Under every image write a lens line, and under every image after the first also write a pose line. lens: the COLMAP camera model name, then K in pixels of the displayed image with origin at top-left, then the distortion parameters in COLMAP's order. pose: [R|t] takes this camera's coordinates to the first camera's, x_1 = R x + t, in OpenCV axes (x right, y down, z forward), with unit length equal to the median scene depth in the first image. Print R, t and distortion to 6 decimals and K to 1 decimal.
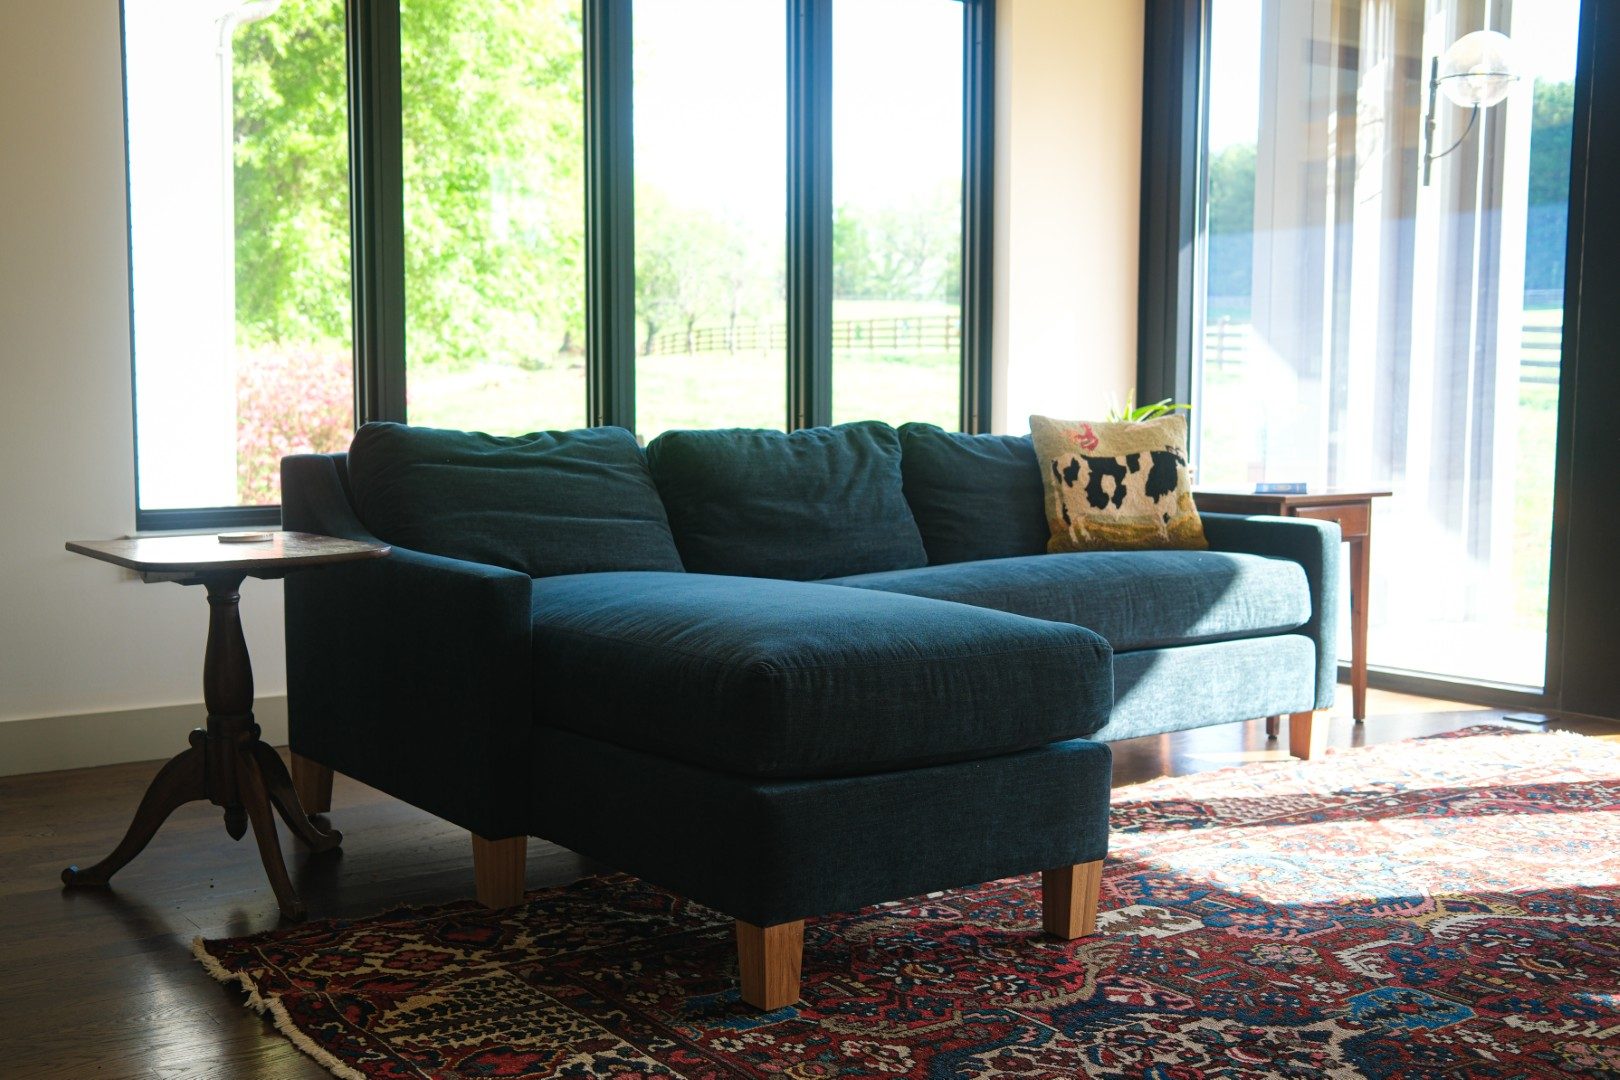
lens RADIAL K [[1812.7, 0, 809.5], [0, 1812.7, 572.0], [0, 0, 1]] dist [-0.010539, 0.168350]
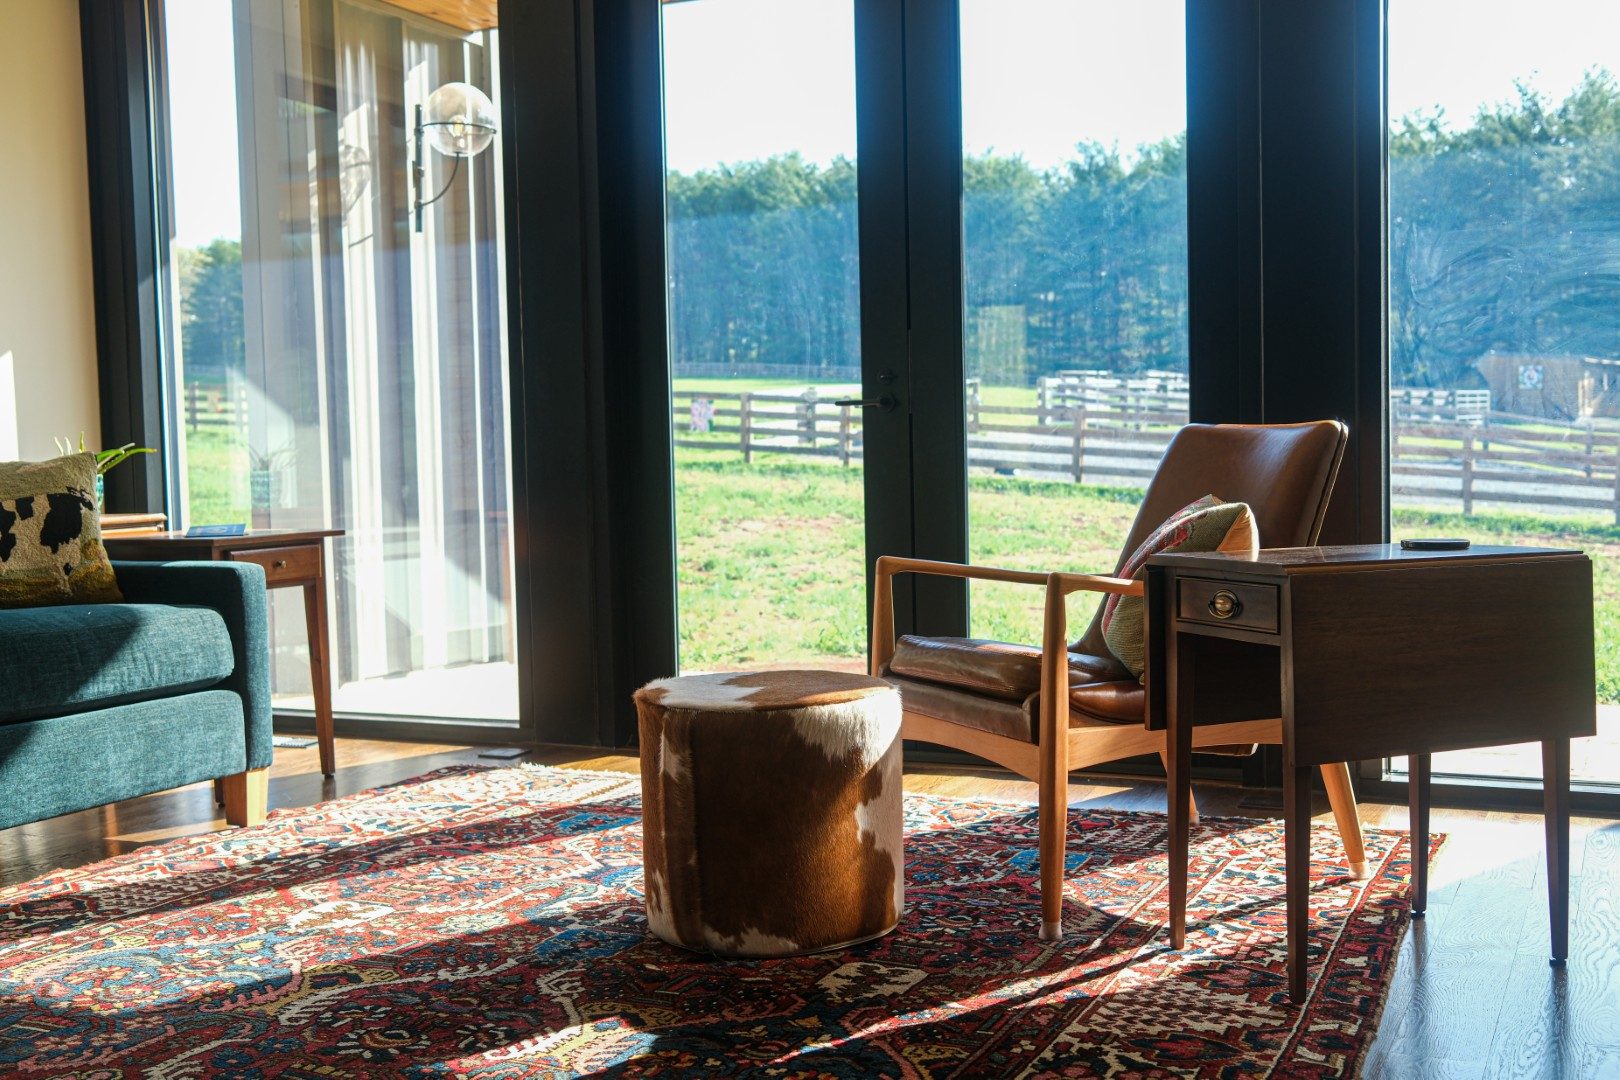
lens RADIAL K [[1812.7, 0, 809.5], [0, 1812.7, 572.0], [0, 0, 1]] dist [-0.010539, 0.168350]
pose [[0.876180, -0.054934, 0.478844, 0.101303], [0.069906, 0.997462, -0.013482, 0.009271], [-0.476888, 0.045287, 0.877796, 0.069075]]
